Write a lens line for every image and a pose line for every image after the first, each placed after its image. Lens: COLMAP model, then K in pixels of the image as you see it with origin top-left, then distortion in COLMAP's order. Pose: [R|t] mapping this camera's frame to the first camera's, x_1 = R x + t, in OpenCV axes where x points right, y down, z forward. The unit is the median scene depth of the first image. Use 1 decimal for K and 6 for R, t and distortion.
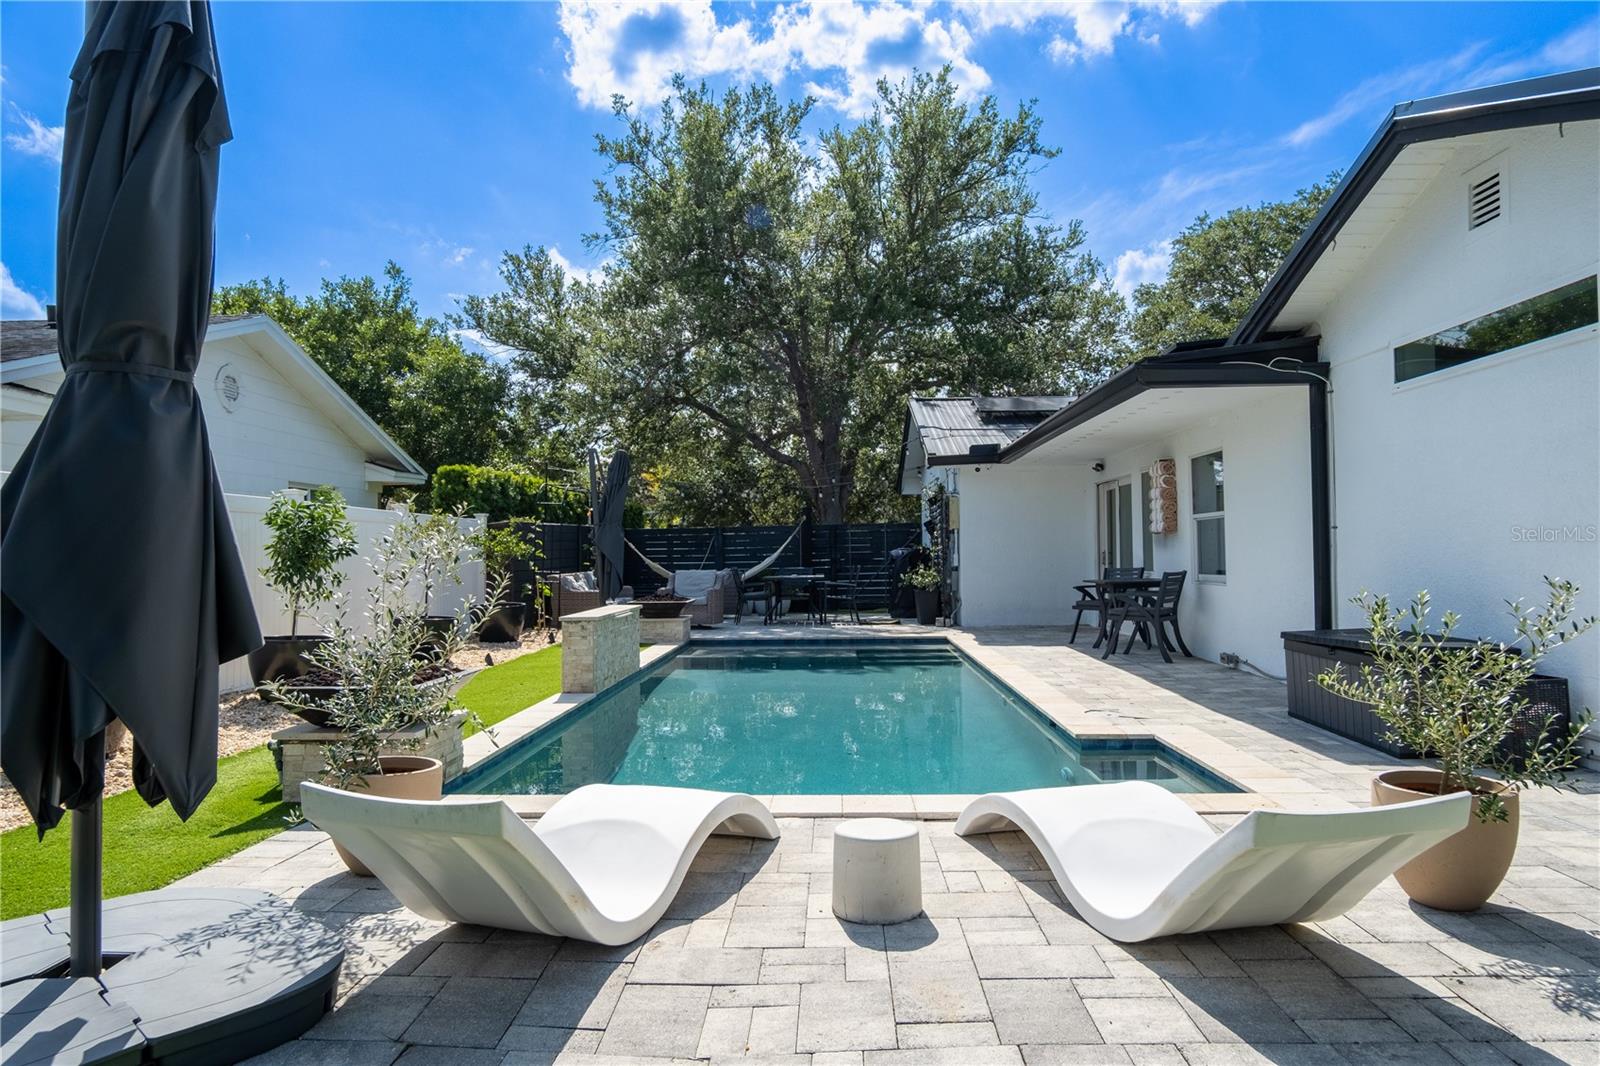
lens RADIAL K [[1012.3, 0, 801.2], [0, 1012.3, 525.1], [0, 0, 1]] dist [-0.015545, 0.002758]
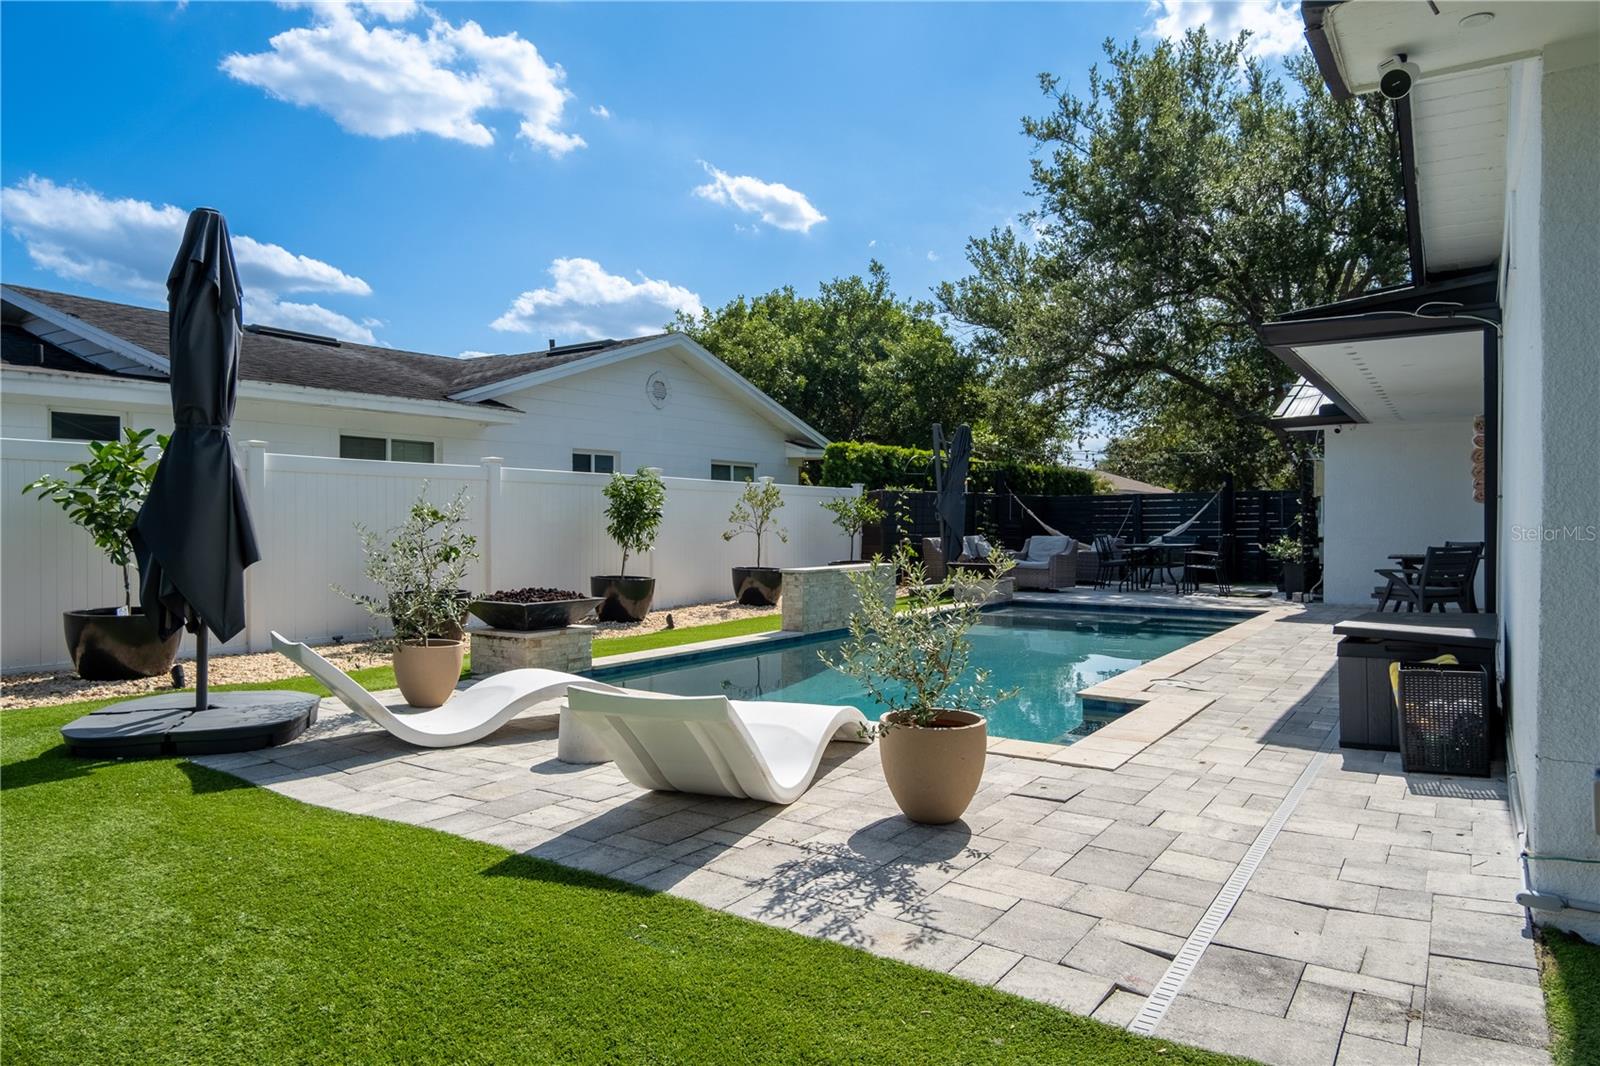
lens RADIAL K [[1012.3, 0, 809.3], [0, 1012.3, 530.2], [0, 0, 1]] dist [-0.015545, 0.002758]
pose [[0.845479, 0.017337, -0.533728, 0.251963], [0.003492, 0.999272, 0.037991, -0.002145], [0.533998, -0.033984, 0.844803, -0.016247]]
